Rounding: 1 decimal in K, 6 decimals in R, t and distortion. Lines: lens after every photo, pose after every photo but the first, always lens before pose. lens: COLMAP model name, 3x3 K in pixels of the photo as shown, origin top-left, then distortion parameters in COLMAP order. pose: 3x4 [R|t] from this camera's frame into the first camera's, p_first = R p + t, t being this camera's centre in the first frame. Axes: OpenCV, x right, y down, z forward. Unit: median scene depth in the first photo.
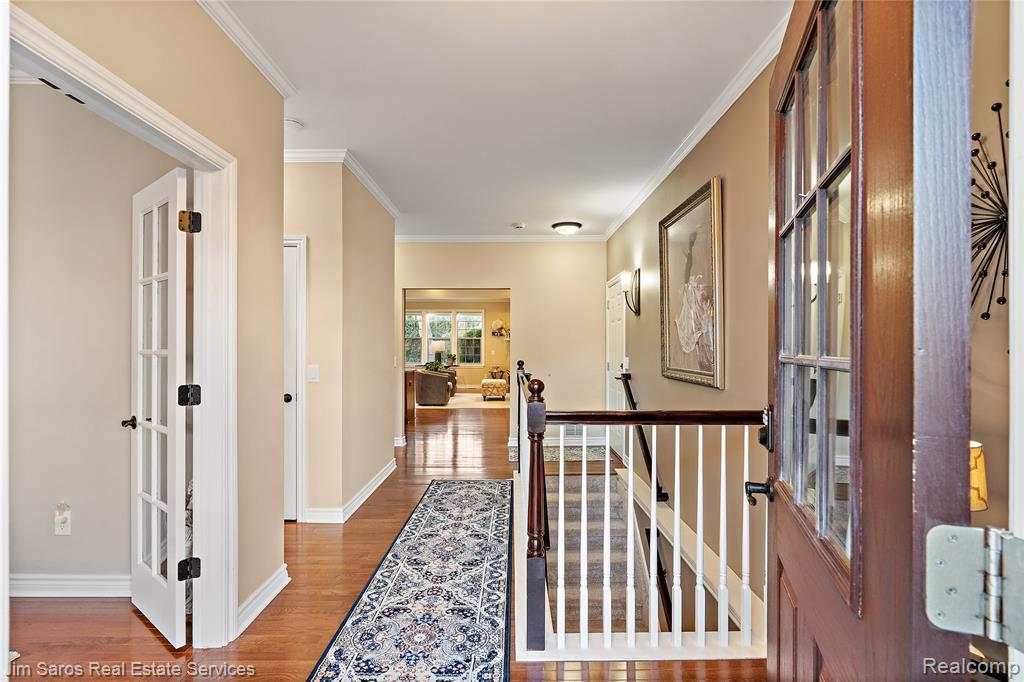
lens RADIAL K [[473.9, 0, 510.7], [0, 473.9, 344.5], [0, 0, 1]] dist [-0.008965, 0.002106]
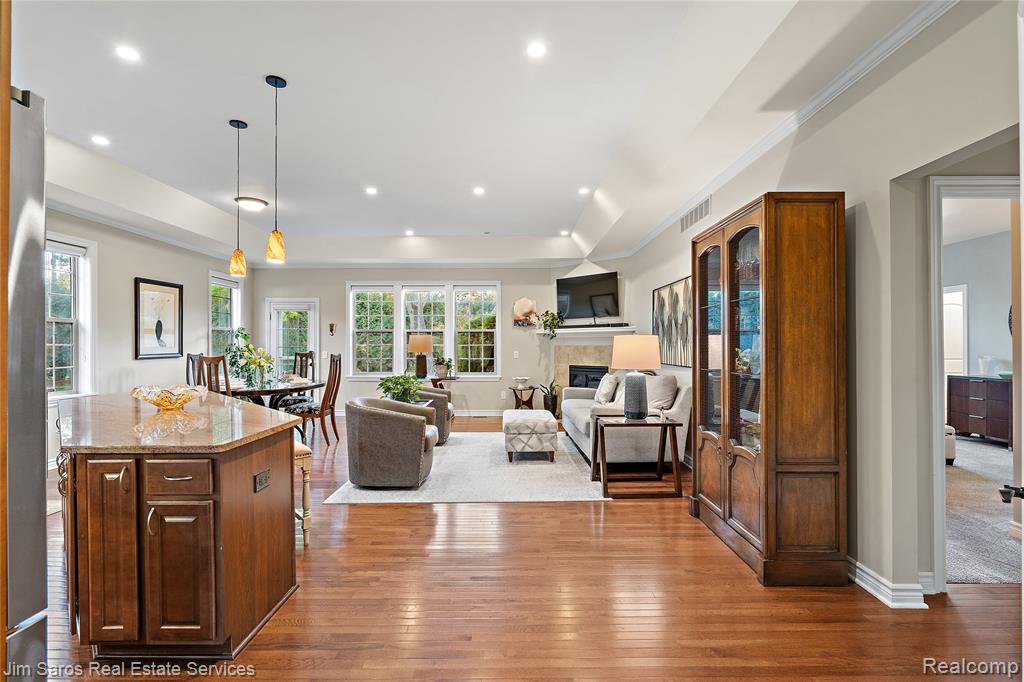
lens RADIAL K [[473.9, 0, 498.8], [0, 473.9, 339.6], [0, 0, 1]] dist [-0.008965, 0.002106]
pose [[0.999416, 0.000192, -0.034165, -0.038374], [-0.000334, 0.999991, -0.004147, 0.000886], [0.034164, 0.004156, 0.999408, 0.418876]]
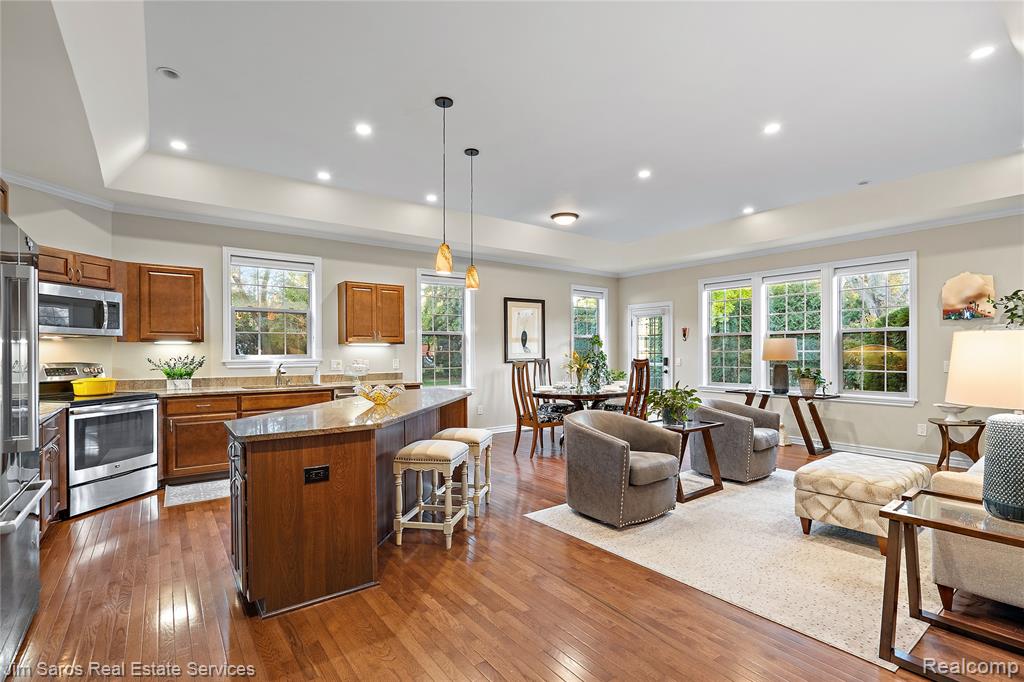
lens RADIAL K [[473.9, 0, 517.5], [0, 473.9, 350.7], [0, 0, 1]] dist [-0.008965, 0.002106]
pose [[0.588235, -0.000615, -0.808690, 0.060580], [0.006667, 0.999969, 0.004090, 0.001179], [0.808663, -0.007798, 0.588221, 0.528877]]
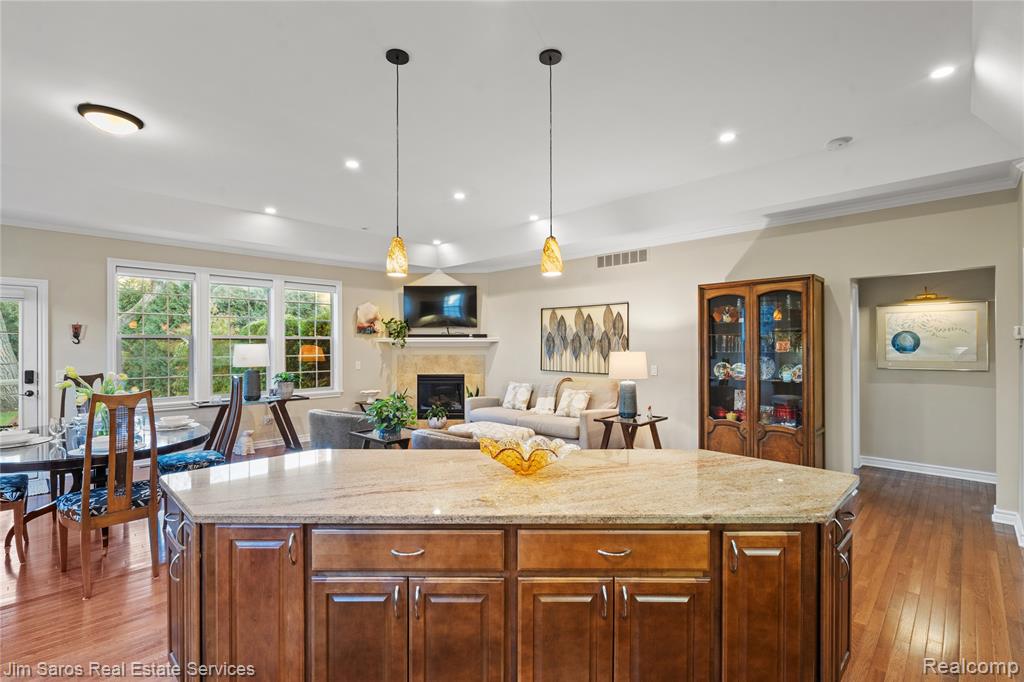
lens RADIAL K [[473.9, 0, 508.1], [0, 473.9, 347.8], [0, 0, 1]] dist [-0.008965, 0.002106]
pose [[0.708631, -0.004292, 0.705567, -0.290290], [-0.005685, 0.999914, 0.011792, -0.009704], [-0.705557, -0.012367, 0.708546, 0.518185]]
